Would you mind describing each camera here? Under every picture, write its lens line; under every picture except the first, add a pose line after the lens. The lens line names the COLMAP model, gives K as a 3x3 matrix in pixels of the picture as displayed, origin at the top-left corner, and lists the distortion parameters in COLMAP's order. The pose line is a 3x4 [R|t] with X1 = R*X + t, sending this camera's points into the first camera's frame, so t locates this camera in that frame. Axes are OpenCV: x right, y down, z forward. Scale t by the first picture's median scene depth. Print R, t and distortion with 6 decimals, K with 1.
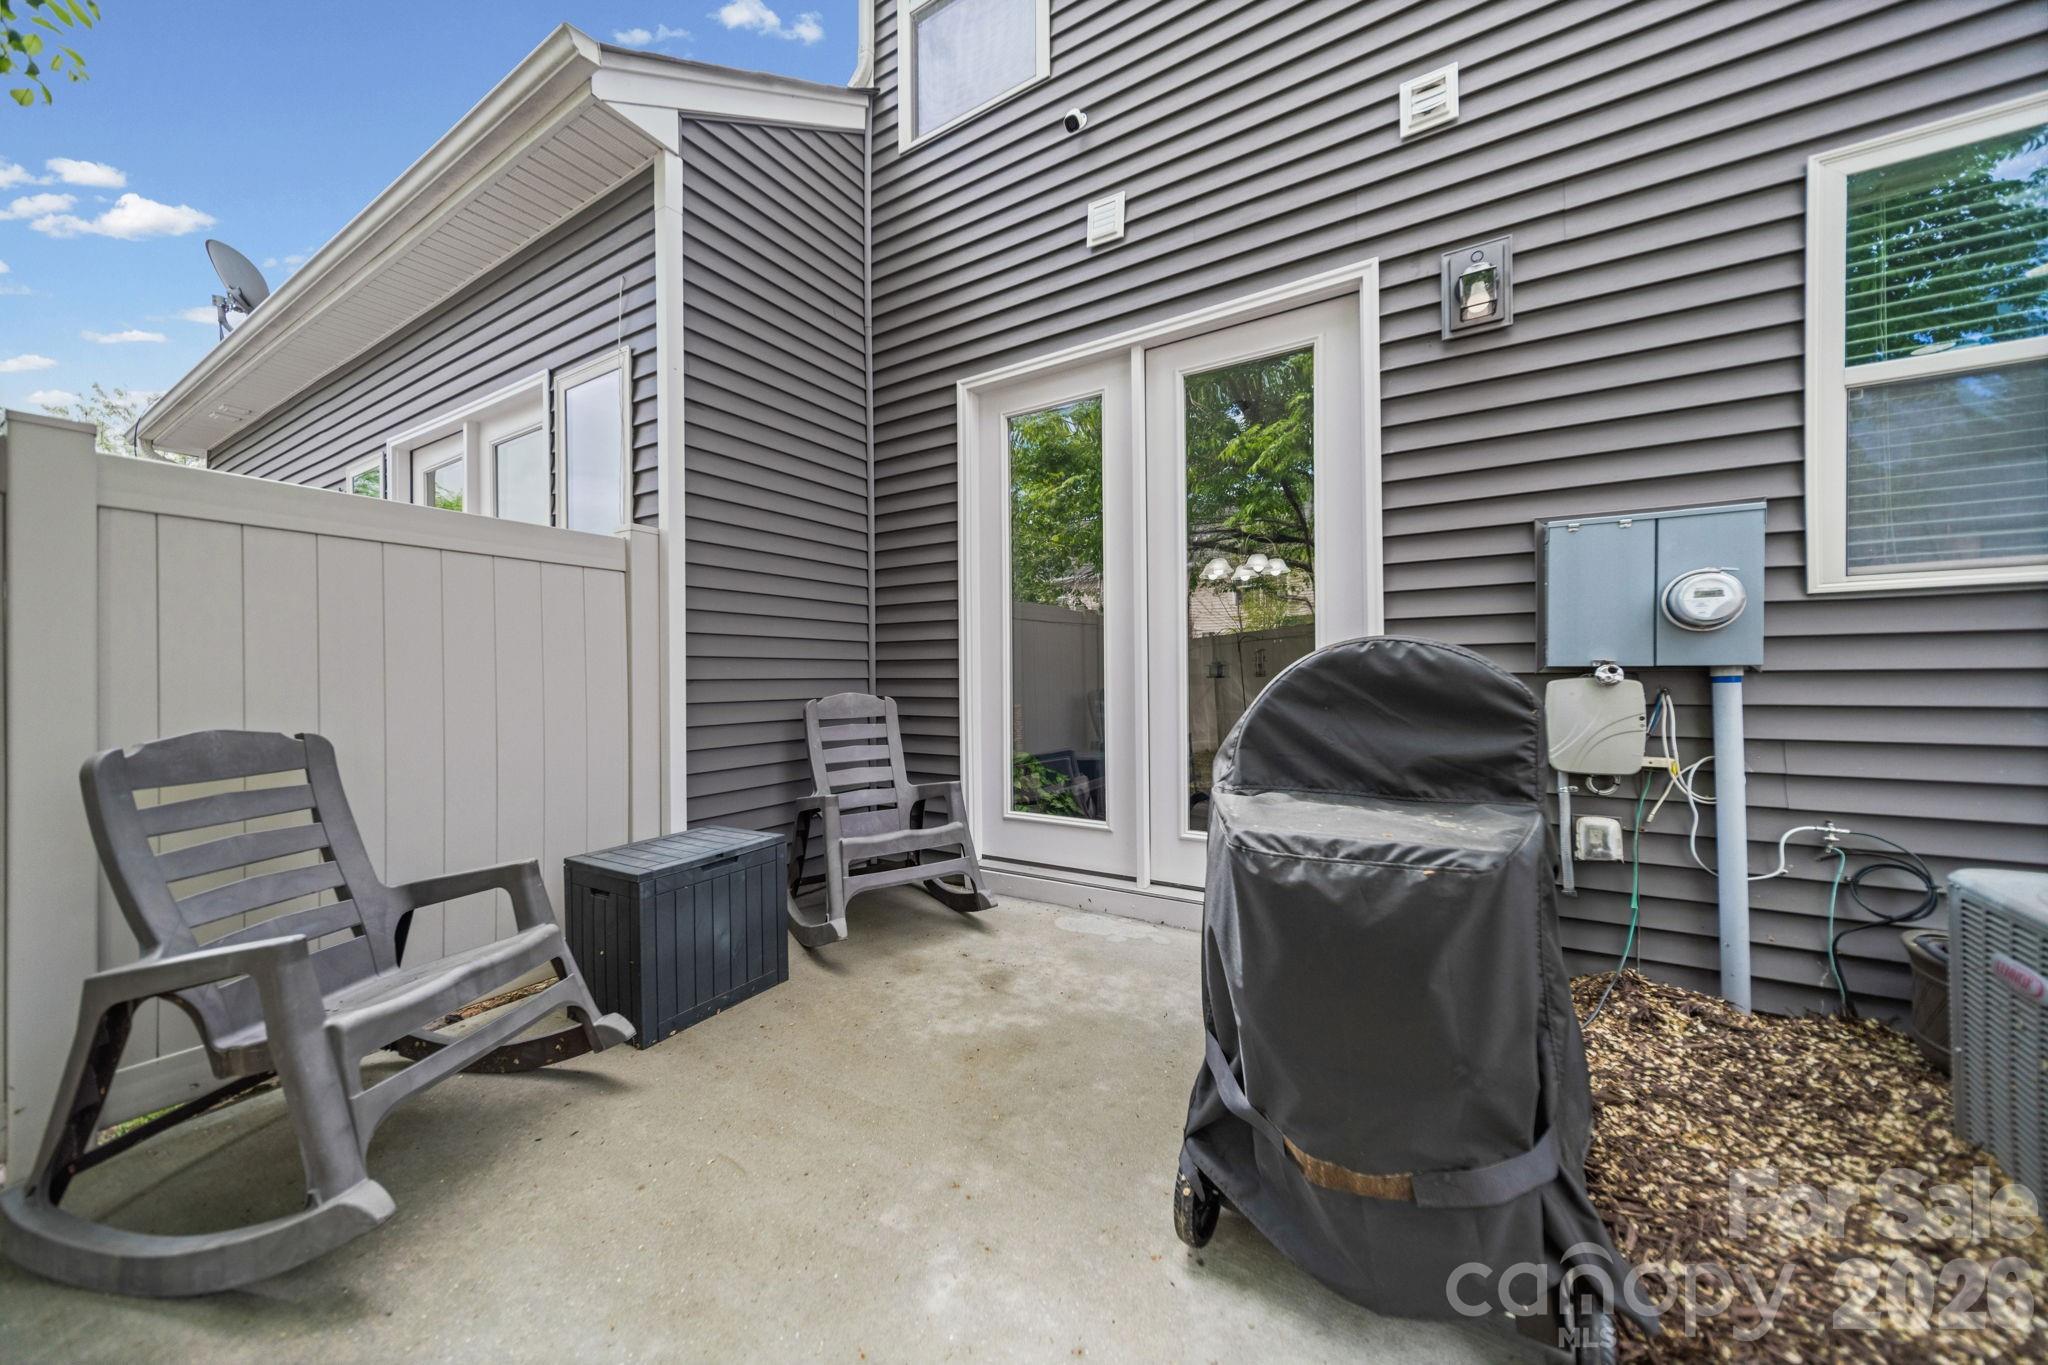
lens RADIAL K [[711.9, 0, 1015.7], [0, 711.9, 671.1], [0, 0, 1]] dist [0.001343, 0.006489]
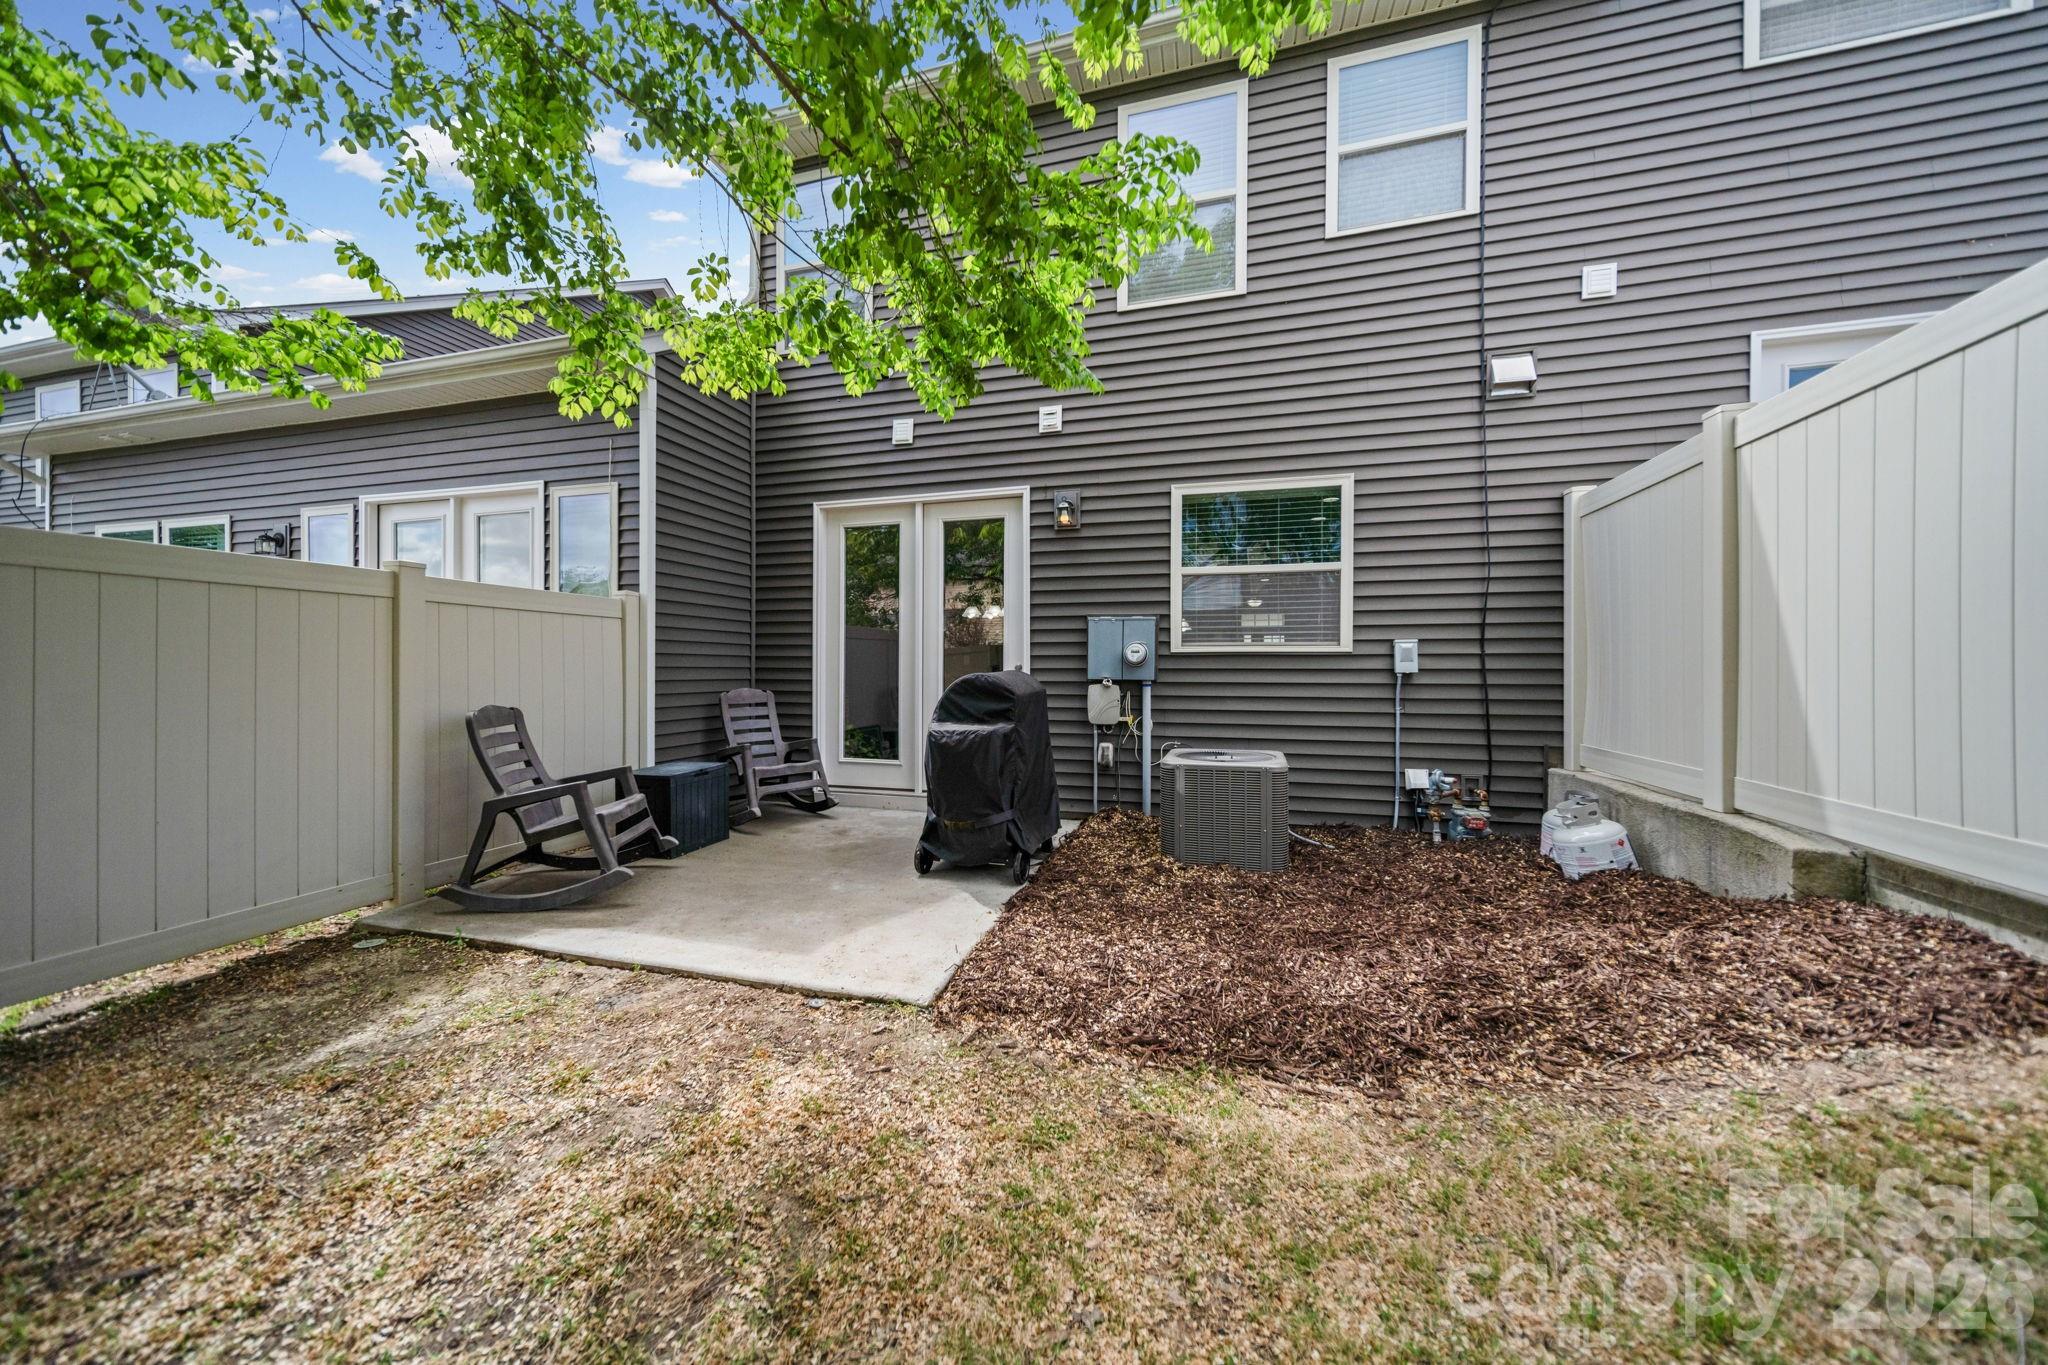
lens RADIAL K [[711.9, 0, 1015.7], [0, 711.9, 671.1], [0, 0, 1]] dist [0.001343, 0.006489]
pose [[0.964179, 0.011601, 0.265000, -0.083878], [-0.013956, 0.999878, 0.007005, -0.038552], [-0.264887, -0.010453, 0.964223, -0.991063]]
